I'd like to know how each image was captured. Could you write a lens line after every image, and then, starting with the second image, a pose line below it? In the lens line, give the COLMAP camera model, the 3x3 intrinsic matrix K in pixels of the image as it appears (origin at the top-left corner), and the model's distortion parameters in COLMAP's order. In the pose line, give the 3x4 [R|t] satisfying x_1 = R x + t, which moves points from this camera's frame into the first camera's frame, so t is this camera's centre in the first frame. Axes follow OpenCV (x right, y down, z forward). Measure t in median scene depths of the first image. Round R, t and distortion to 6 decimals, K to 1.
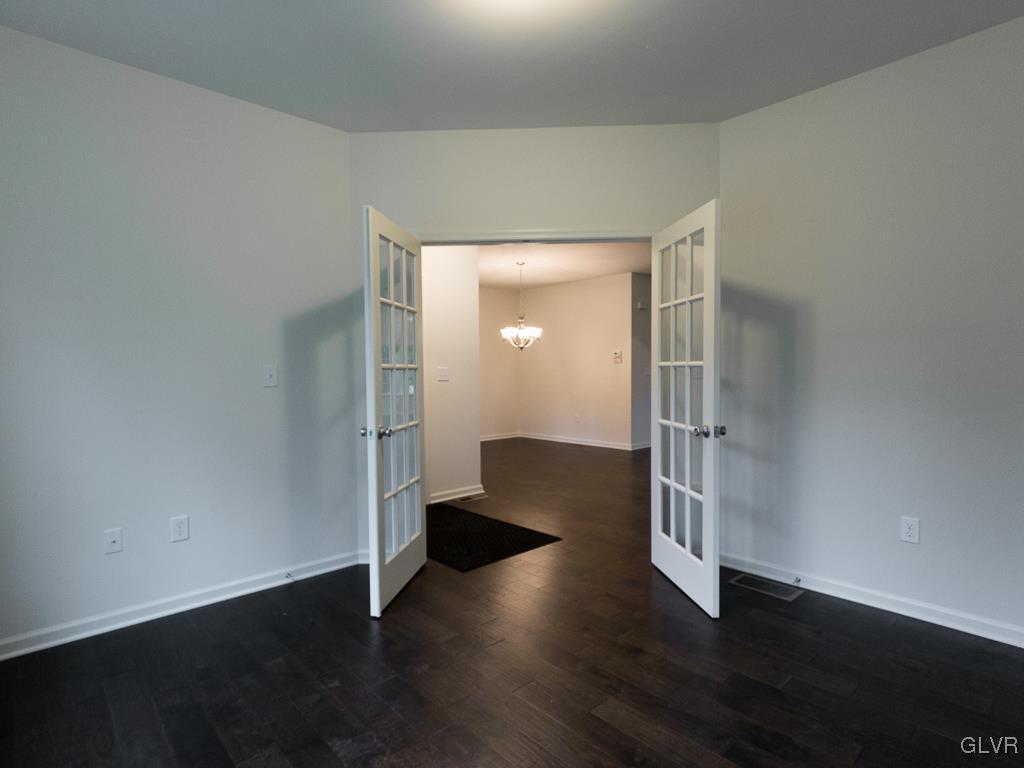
lens RADIAL K [[535.3, 0, 512.0], [0, 535.3, 384.0], [0, 0, 1]] dist [0.003008, 0.000286]
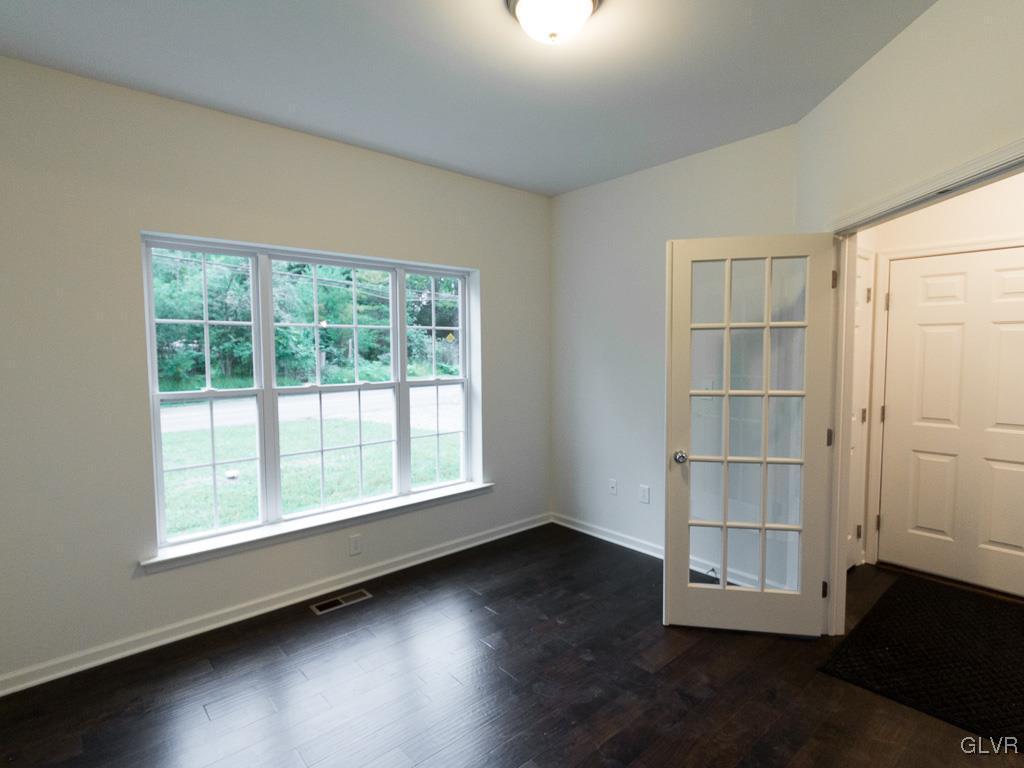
lens RADIAL K [[535.3, 0, 512.0], [0, 535.3, 384.0], [0, 0, 1]] dist [0.003008, 0.000286]
pose [[-0.012425, 0.076451, -0.996996, 0.531650], [-0.026833, 0.996688, 0.076762, -0.080166], [0.999563, 0.027707, -0.010333, 0.469523]]
